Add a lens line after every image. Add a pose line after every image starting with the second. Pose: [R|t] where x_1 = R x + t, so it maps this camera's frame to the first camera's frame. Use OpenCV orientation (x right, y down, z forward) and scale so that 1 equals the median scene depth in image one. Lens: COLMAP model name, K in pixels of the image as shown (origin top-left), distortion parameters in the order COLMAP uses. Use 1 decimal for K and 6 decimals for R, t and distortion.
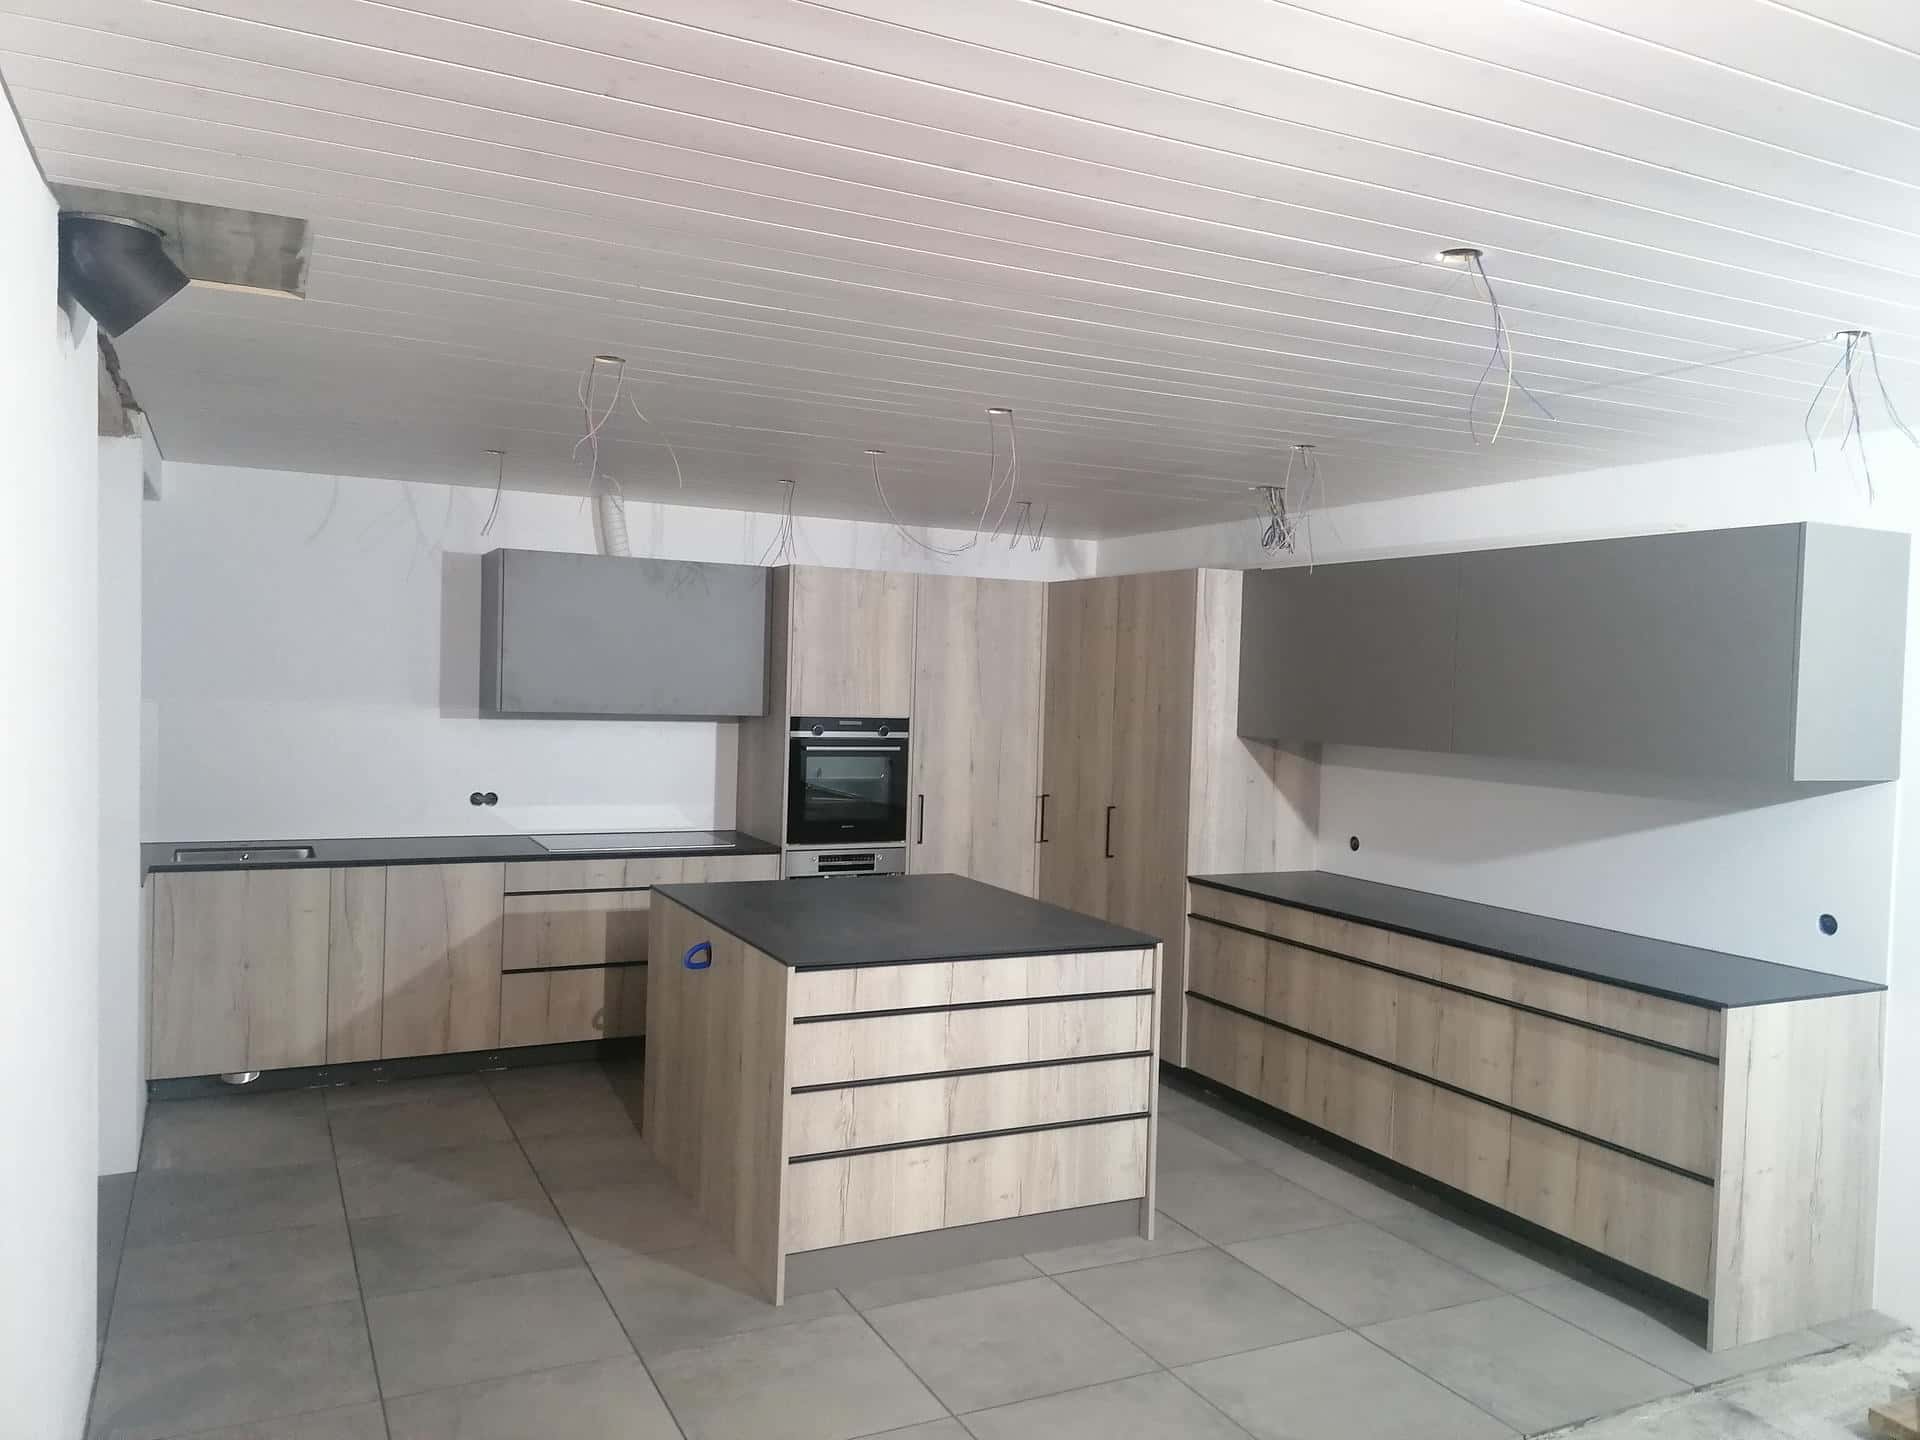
lens RADIAL K [[1425.7, 0, 959.6], [0, 1425.7, 717.3], [0, 0, 1]] dist [0.096142, -0.111558]
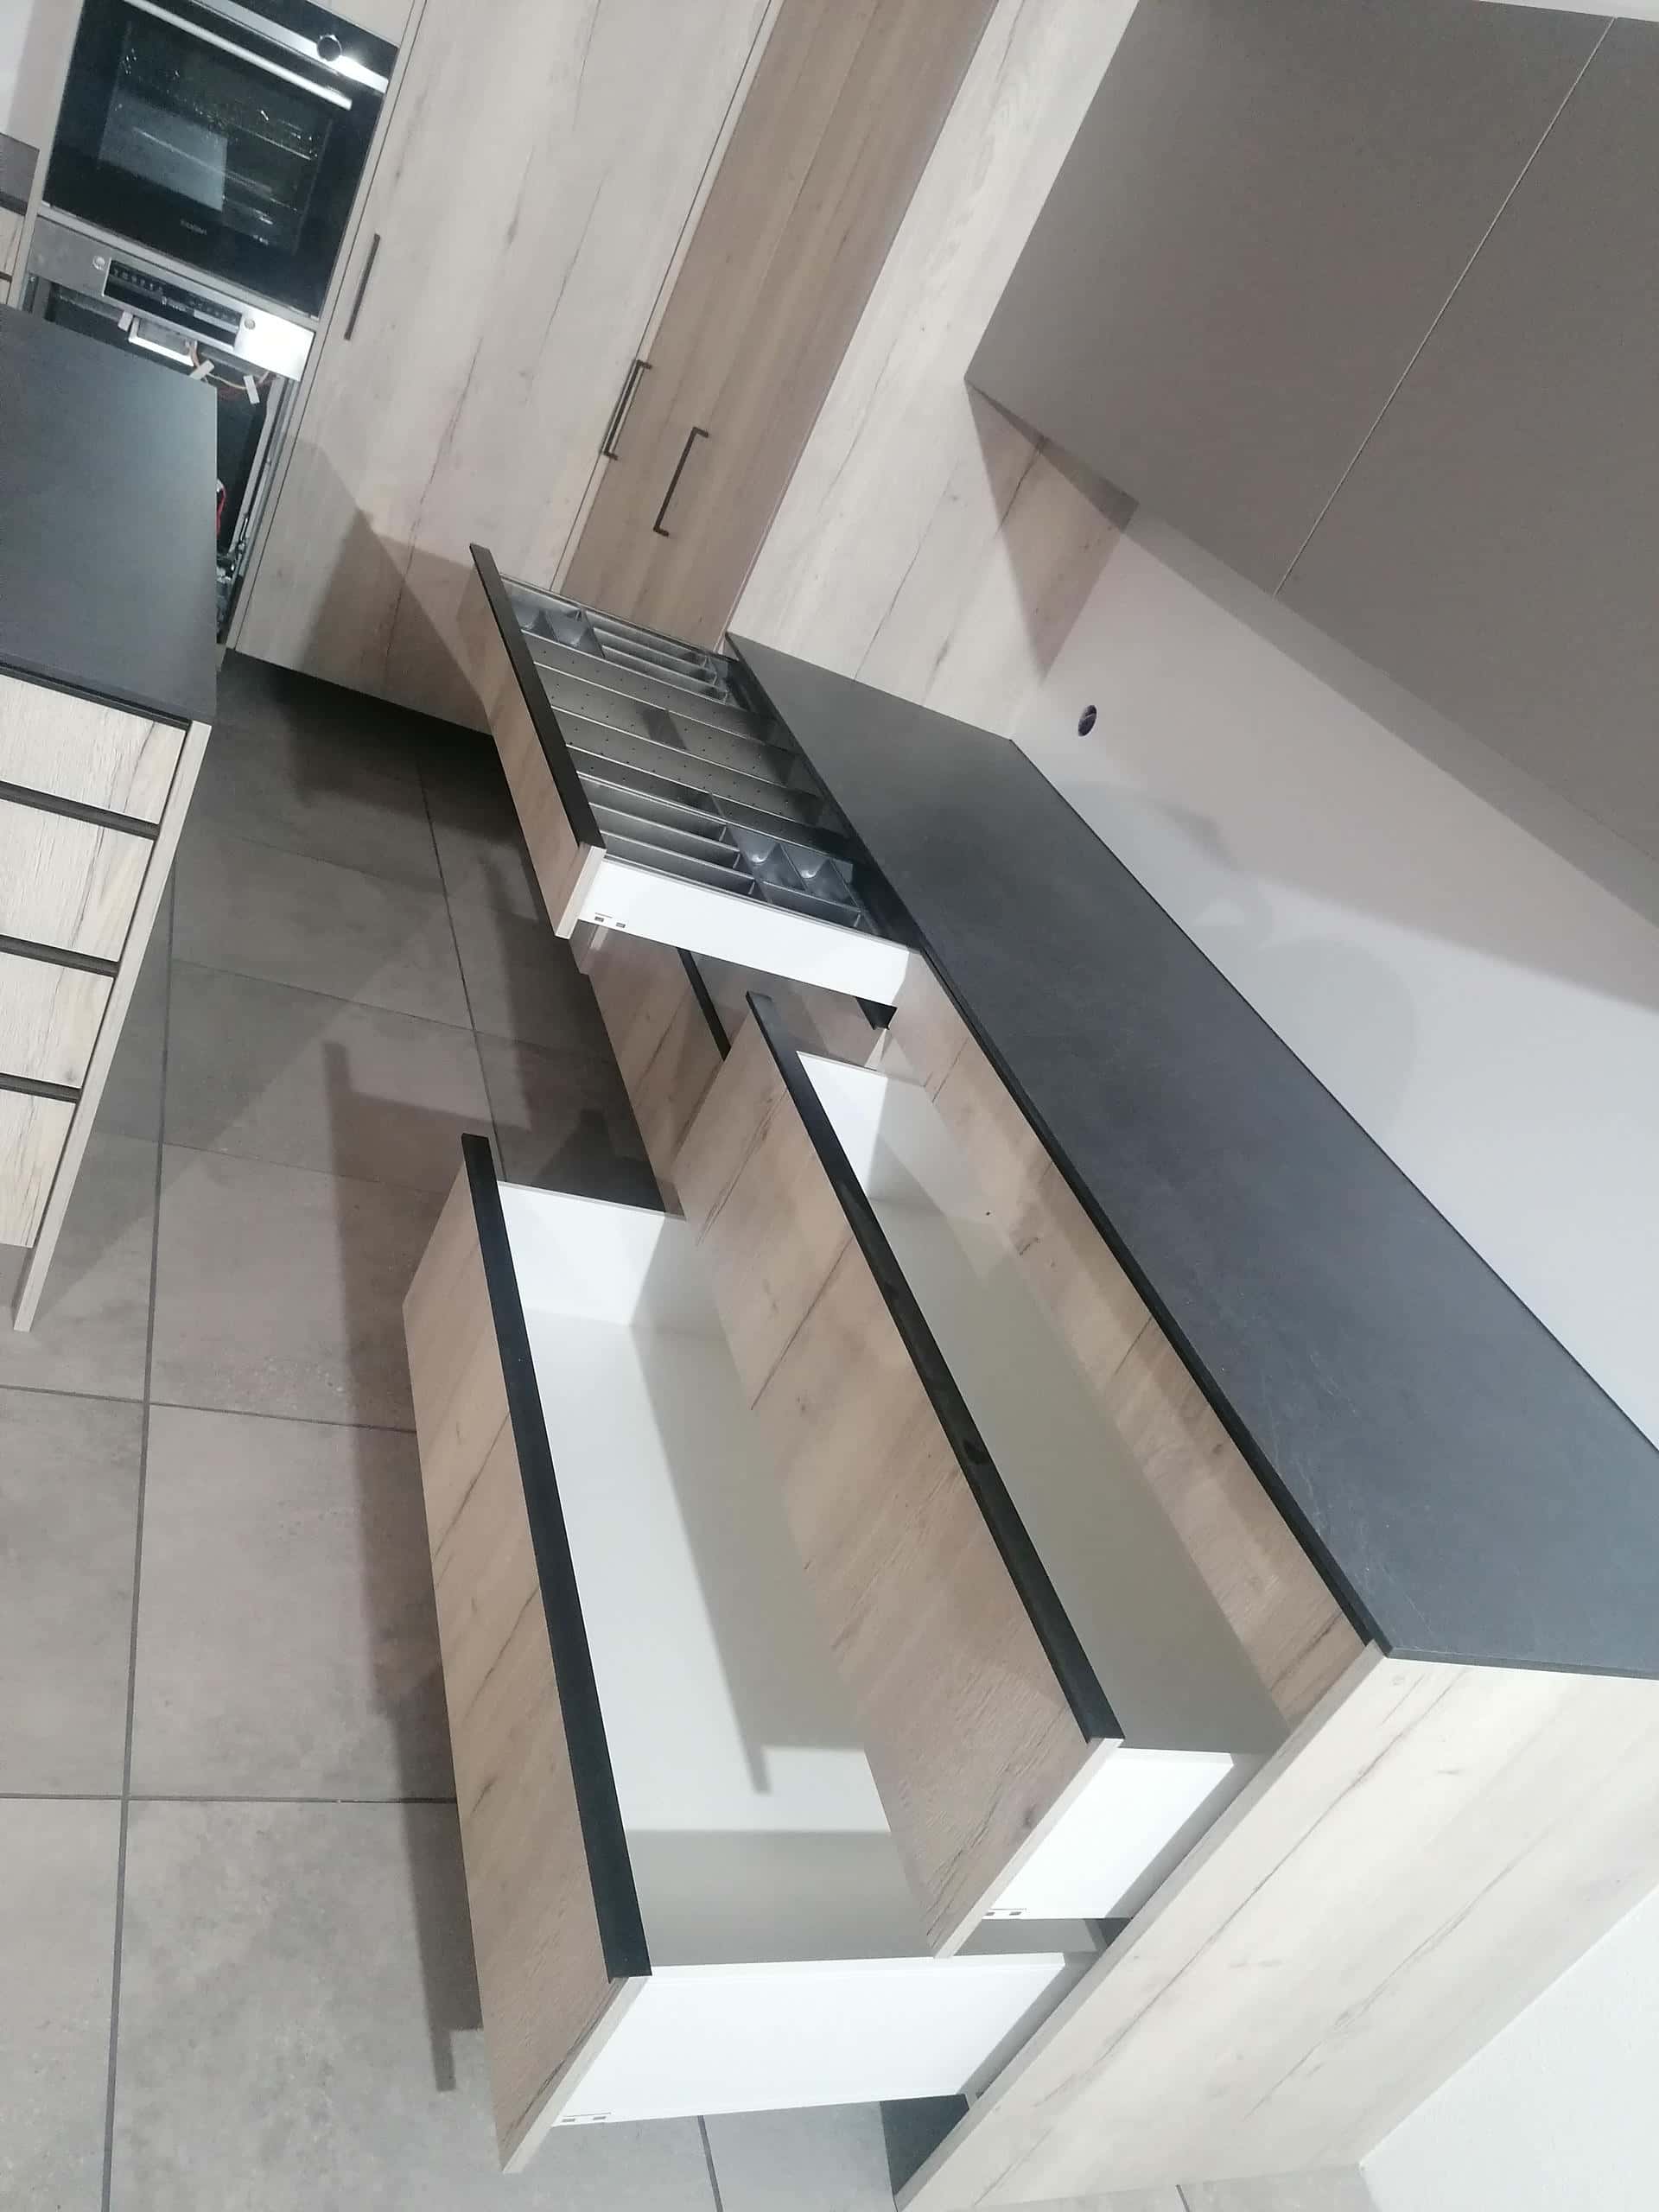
lens RADIAL K [[1642.5, 0, 815.7], [0, 1642.5, 1104.2], [0, 0, 1]] dist [0.096142, -0.111558]
pose [[0.906734, 0.418521, 0.051710, 0.222899], [-0.400472, 0.816167, 0.416526, -0.000072], [0.132121, -0.398387, 0.907652, 0.451564]]
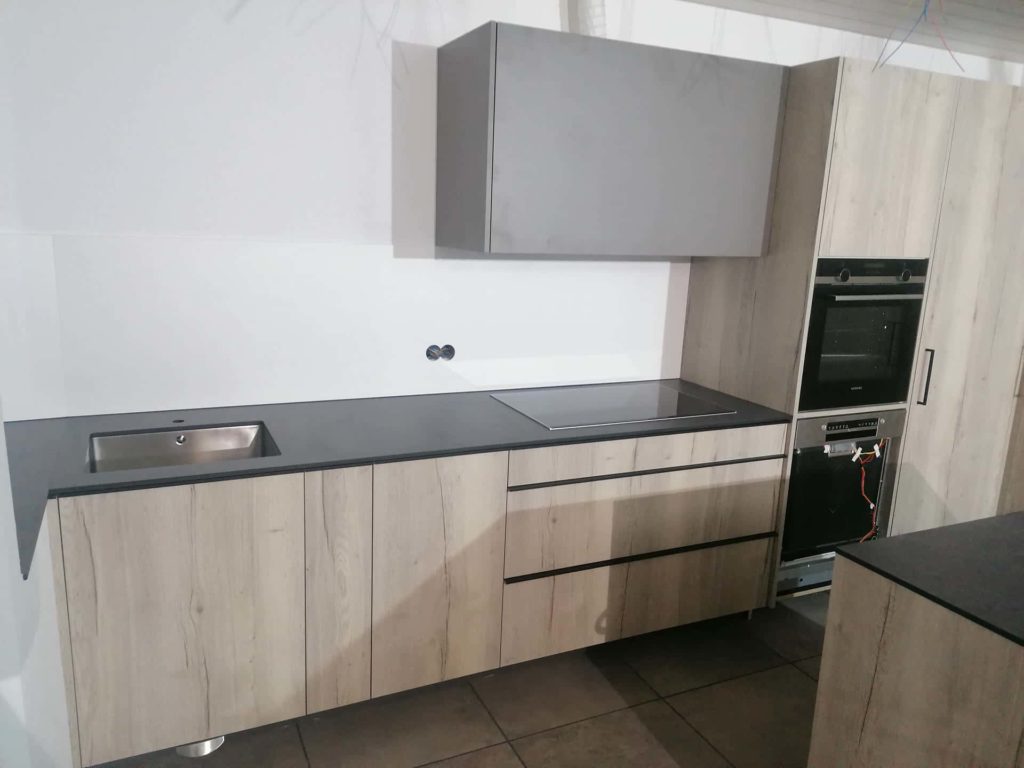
lens RADIAL K [[760.4, 0, 507.9], [0, 760.4, 382.4], [0, 0, 1]] dist [0.096142, -0.111558]
pose [[0.999779, 0.011980, -0.017277, -0.309784], [-0.008631, 0.983208, 0.182283, -0.010427], [0.019170, -0.182094, 0.983094, 0.600600]]
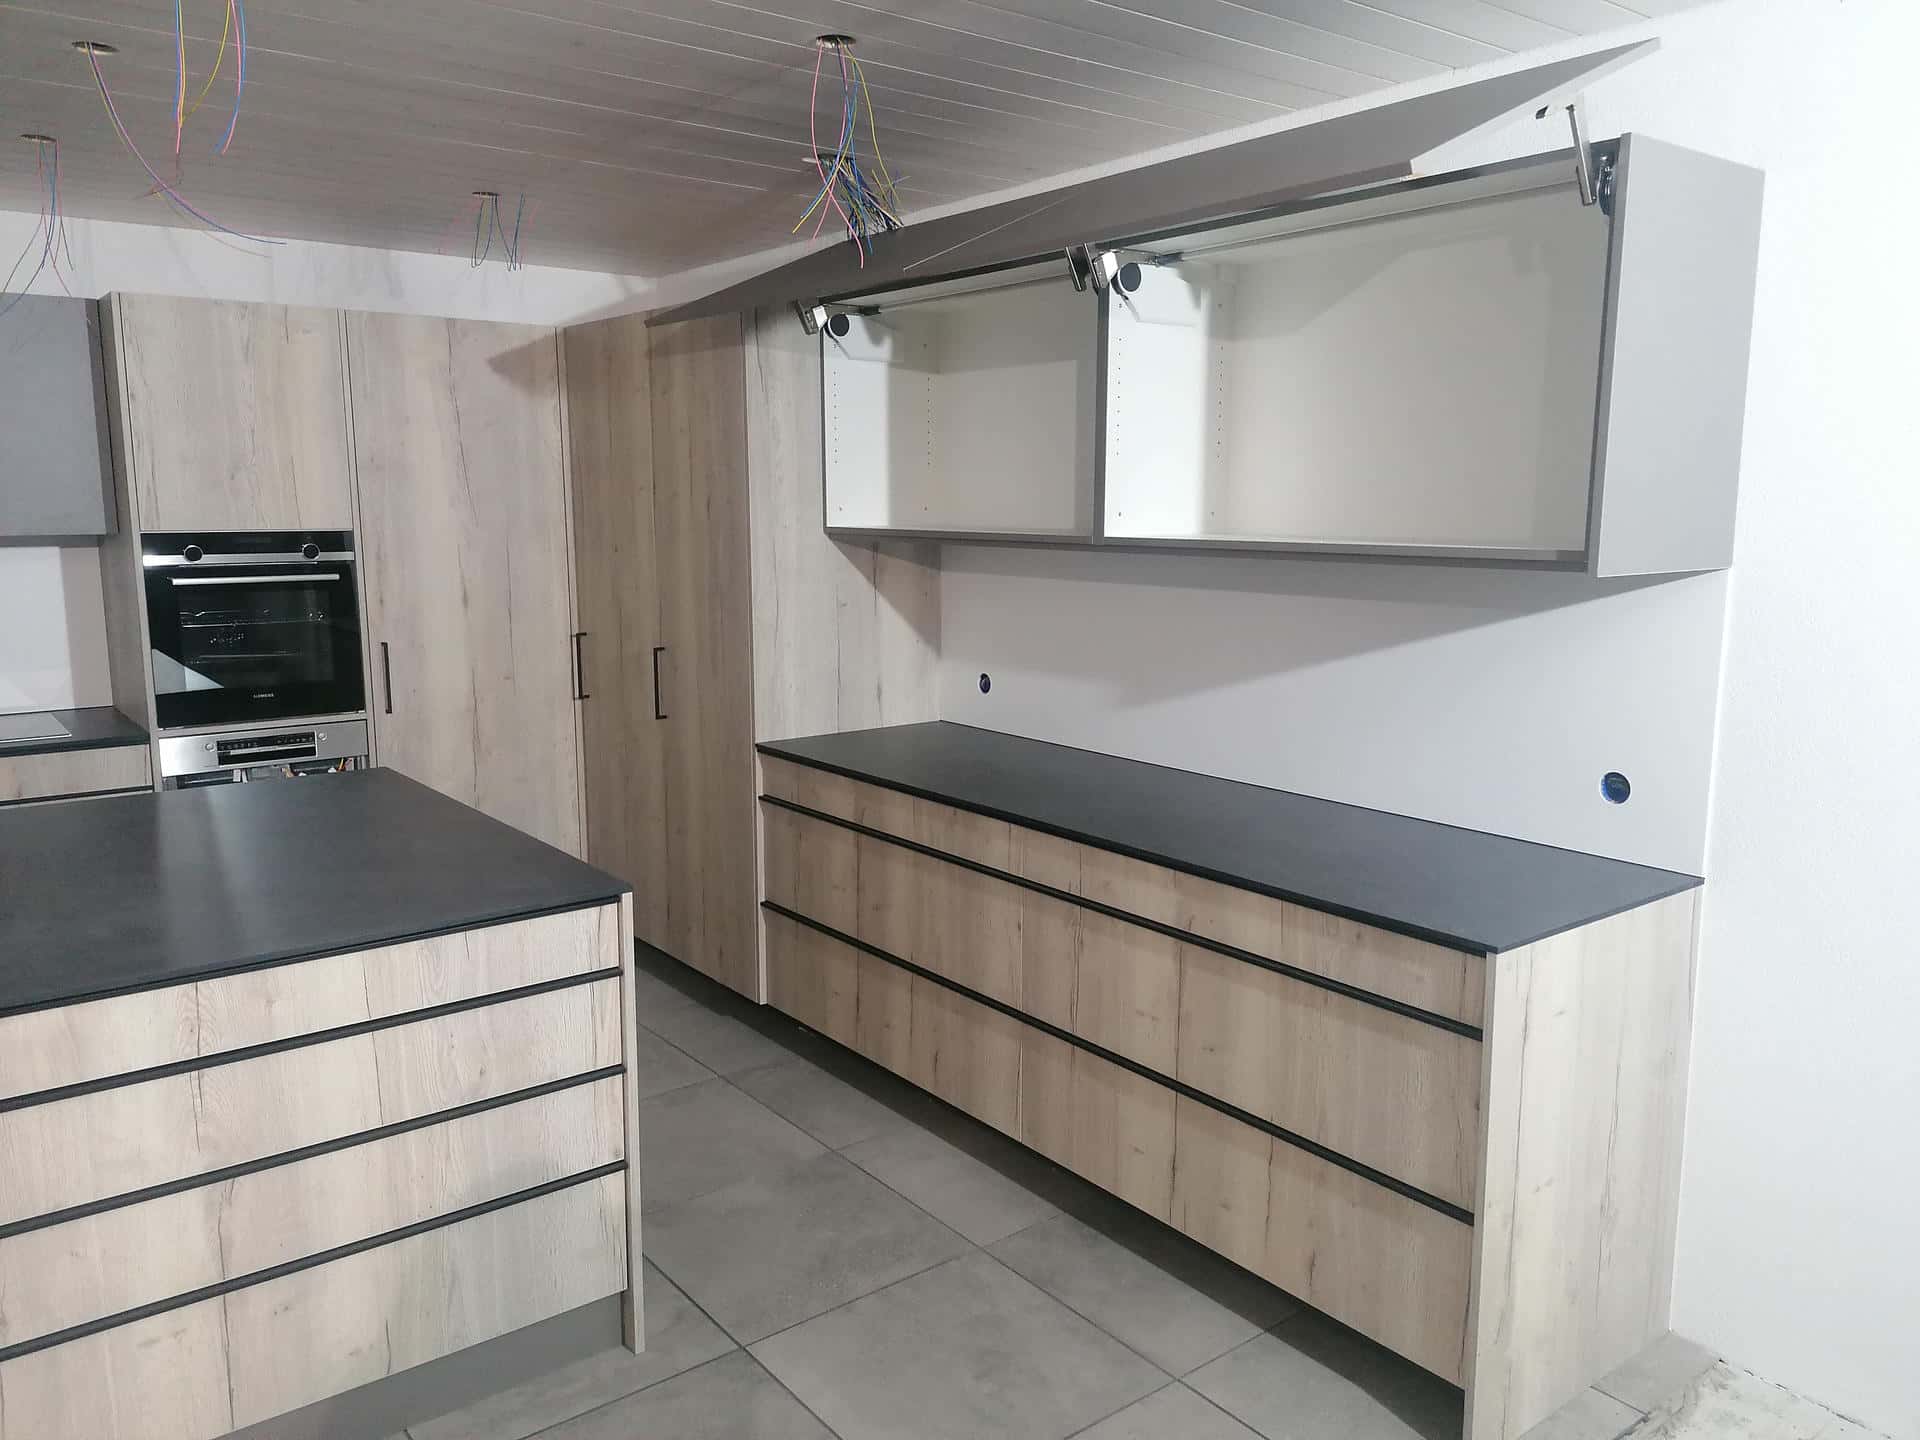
lens RADIAL K [[1425.7, 0, 958.3], [0, 1425.7, 720.3], [0, 0, 1]] dist [0.096142, -0.111558]
pose [[0.979949, -0.060990, 0.189687, 0.124729], [0.034977, 0.989874, 0.137574, 0.005990], [-0.196157, -0.128181, 0.972159, 0.297030]]
